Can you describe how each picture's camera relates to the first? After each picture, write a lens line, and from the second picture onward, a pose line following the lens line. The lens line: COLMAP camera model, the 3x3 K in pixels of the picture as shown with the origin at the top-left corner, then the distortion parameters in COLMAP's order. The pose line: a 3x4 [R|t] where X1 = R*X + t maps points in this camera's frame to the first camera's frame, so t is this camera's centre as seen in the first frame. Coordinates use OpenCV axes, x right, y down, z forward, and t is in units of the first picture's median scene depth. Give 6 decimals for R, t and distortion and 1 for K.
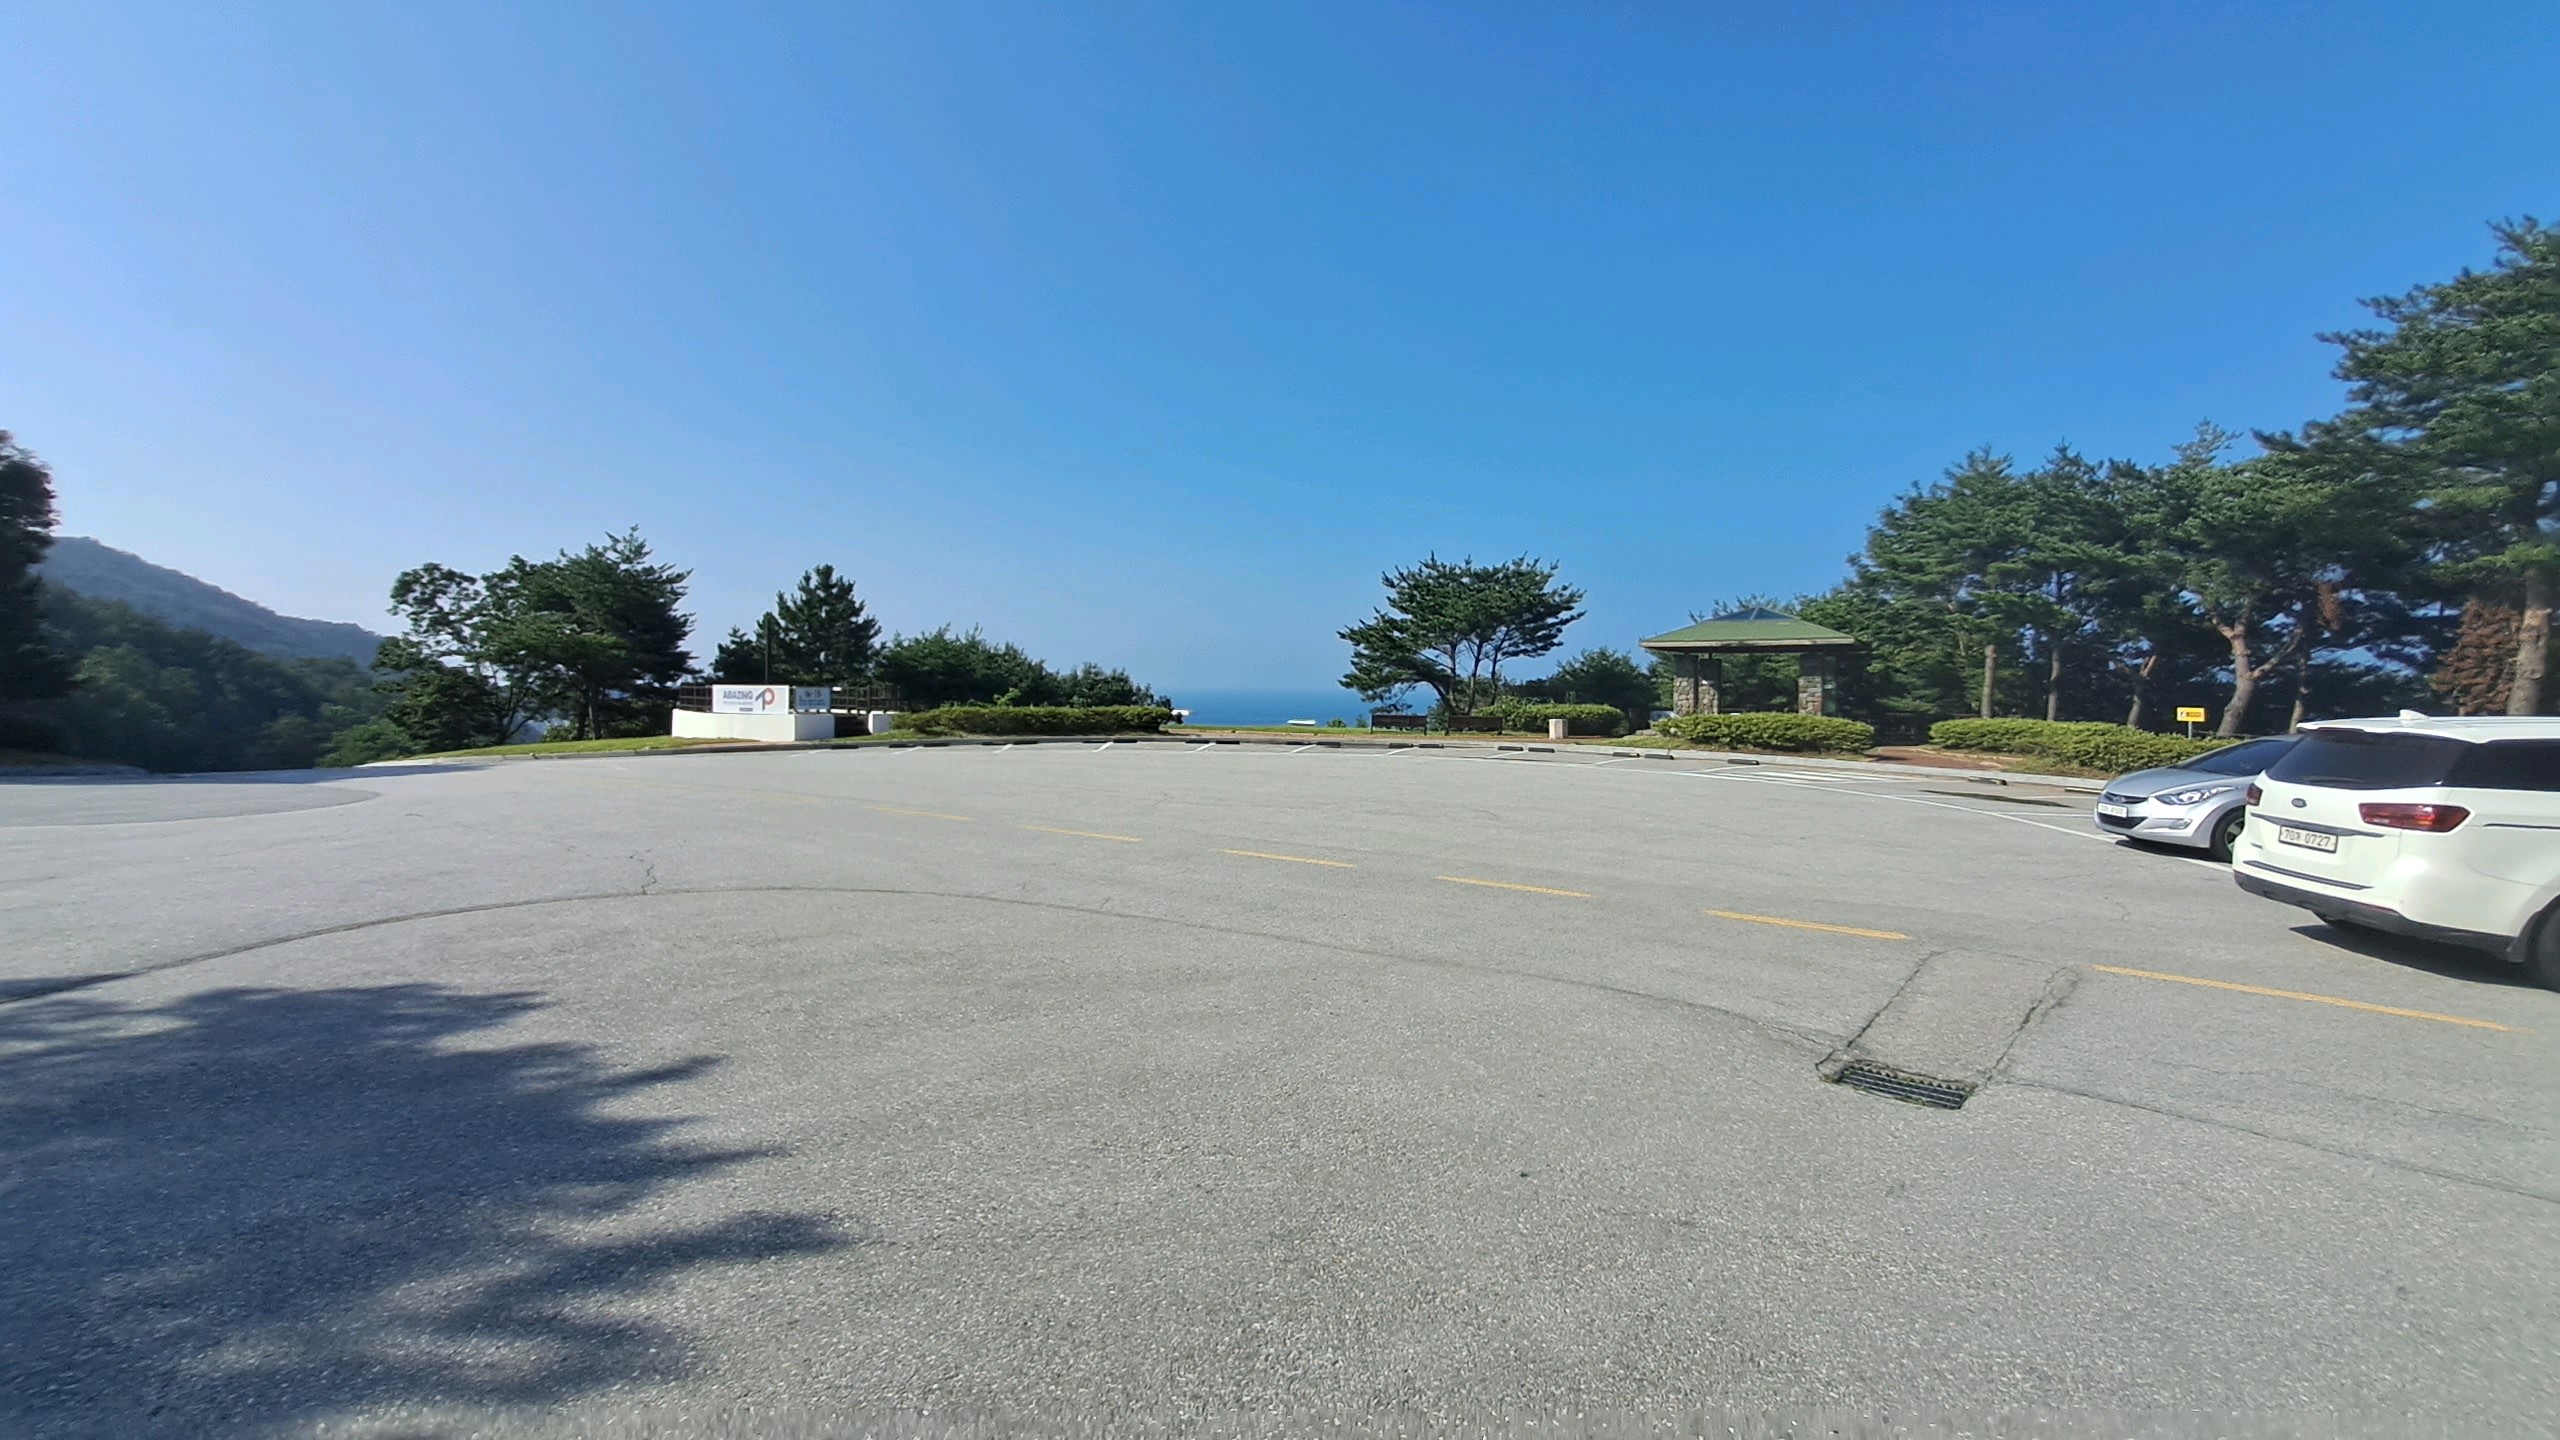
lens RADIAL K [[1035.0, 0, 1295.0], [0, 1035.0, 675.1], [0, 0, 1]] dist [0.002049, -0.007286]
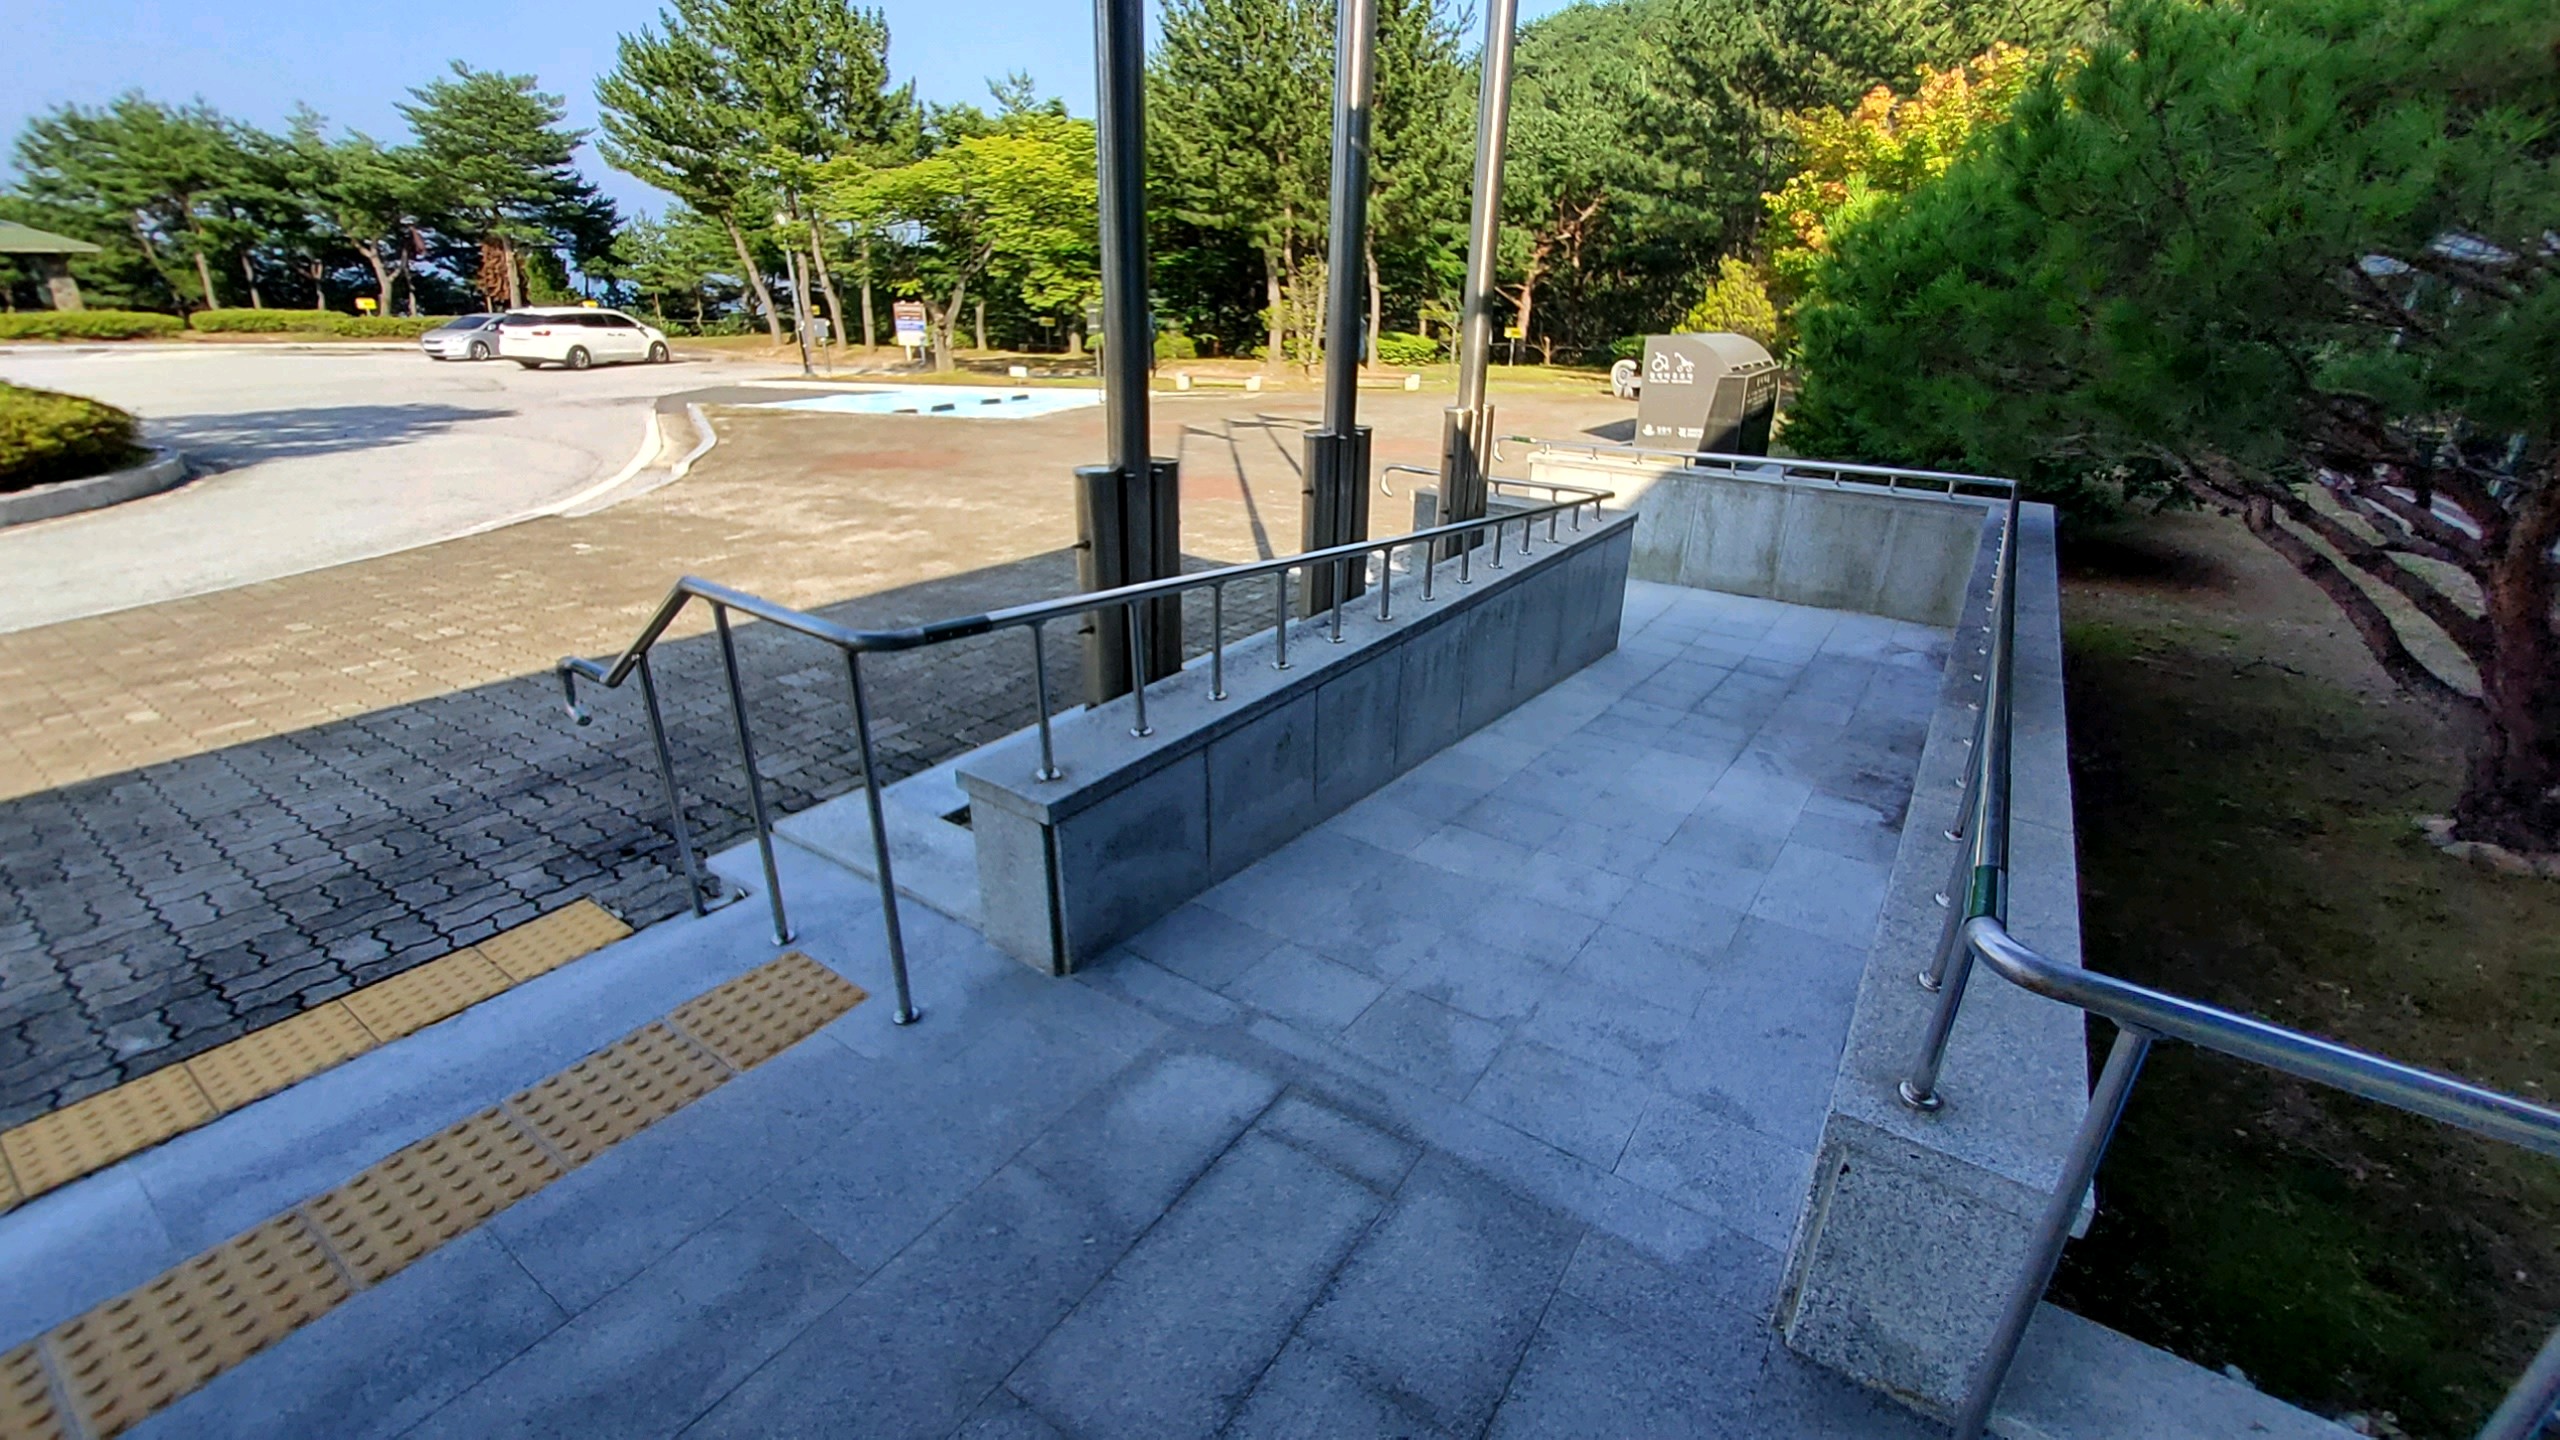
lens RADIAL K [[1039.0, 0, 1280.0], [0, 1039.0, 720.0], [0, 0, 1]] dist [-0.001130, -0.000357]
pose [[0.049188, -0.395666, 0.917076, -0.983325], [-0.023290, 0.917483, 0.397091, -0.050407], [-0.998518, -0.040891, 0.035914, -0.670180]]
